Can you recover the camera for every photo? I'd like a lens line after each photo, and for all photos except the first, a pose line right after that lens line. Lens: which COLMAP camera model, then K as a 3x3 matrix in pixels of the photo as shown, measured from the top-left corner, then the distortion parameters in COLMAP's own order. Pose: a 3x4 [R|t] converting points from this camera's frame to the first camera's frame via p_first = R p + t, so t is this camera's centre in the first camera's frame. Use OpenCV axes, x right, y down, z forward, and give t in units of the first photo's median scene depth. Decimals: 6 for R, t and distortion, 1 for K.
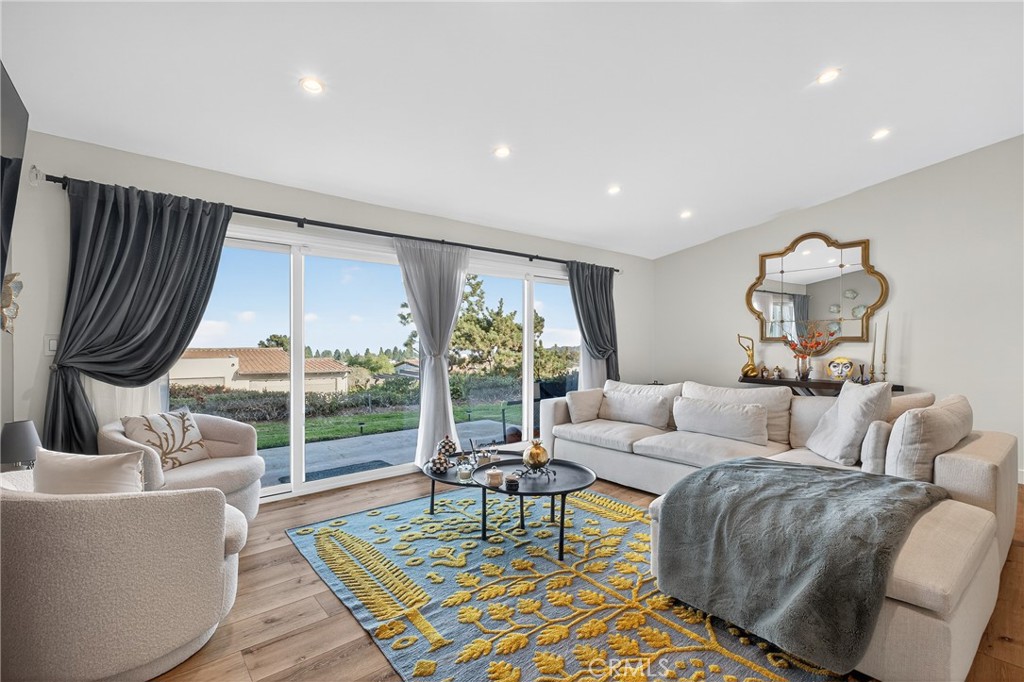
lens RADIAL K [[452.7, 0, 509.4], [0, 452.7, 346.4], [0, 0, 1]] dist [0.003955, 0.000475]
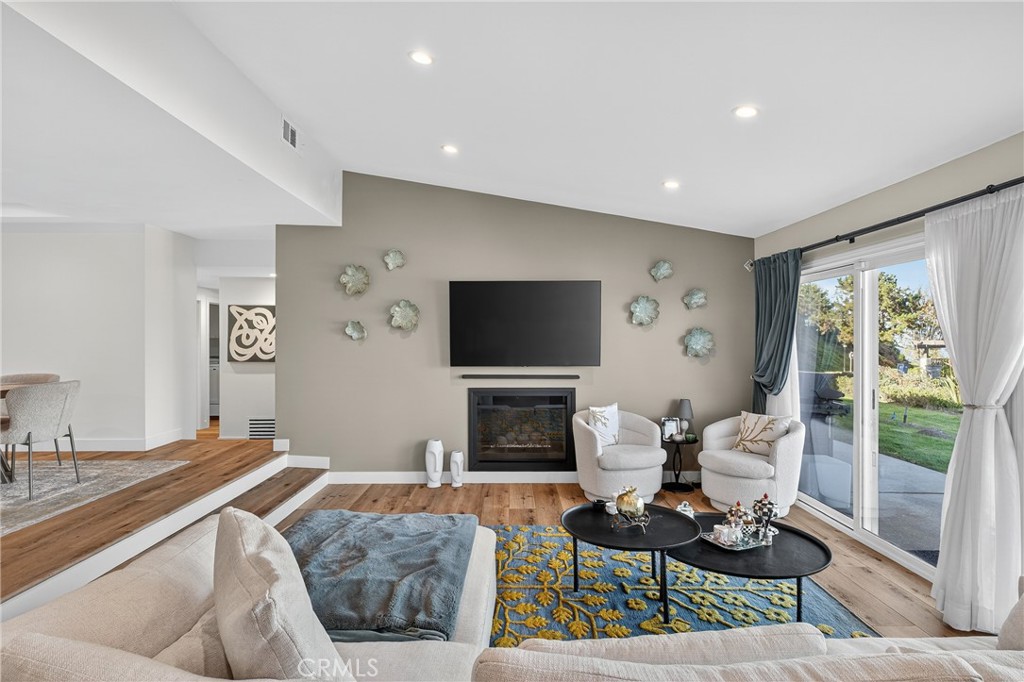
lens RADIAL K [[550.5, 0, 520.6], [0, 550.5, 338.0], [0, 0, 1]] dist [0.005423, 0.001995]
pose [[-0.631059, -0.002434, -0.775731, 0.607646], [-0.008409, 0.999958, 0.003703, -0.053208], [0.775689, 0.008860, -0.631053, 0.884039]]
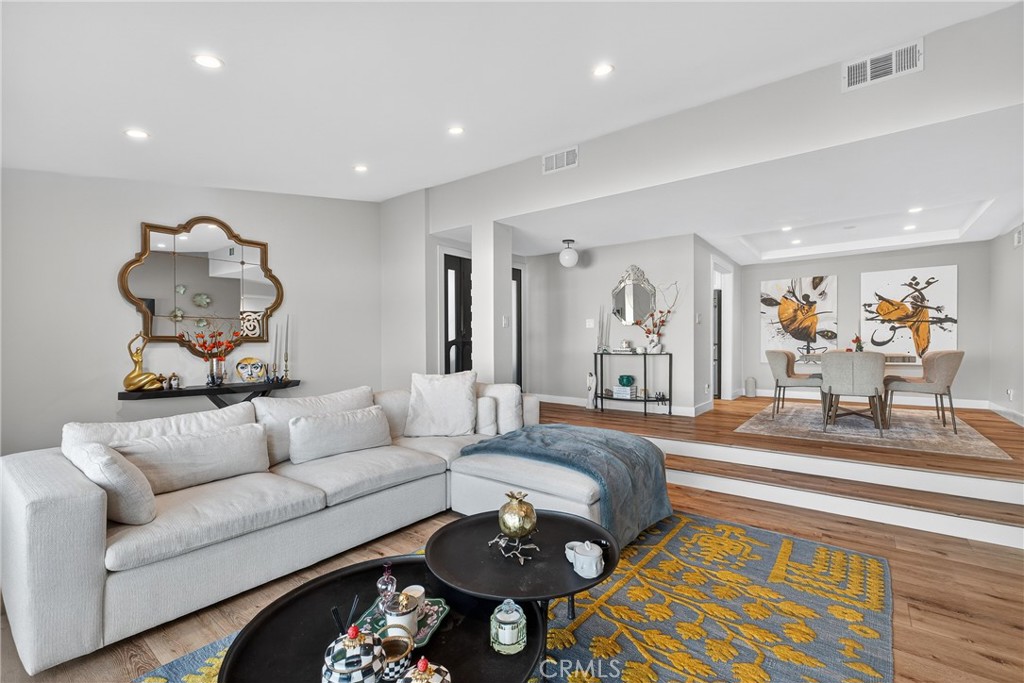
lens RADIAL K [[452.7, 0, 511.4], [0, 452.7, 343.2], [0, 0, 1]] dist [0.003955, 0.000475]
pose [[-0.207869, 0.000638, 0.978157, -0.333590], [0.010586, 0.999943, 0.001597, -0.002986], [-0.978099, 0.010686, -0.207863, 0.664333]]
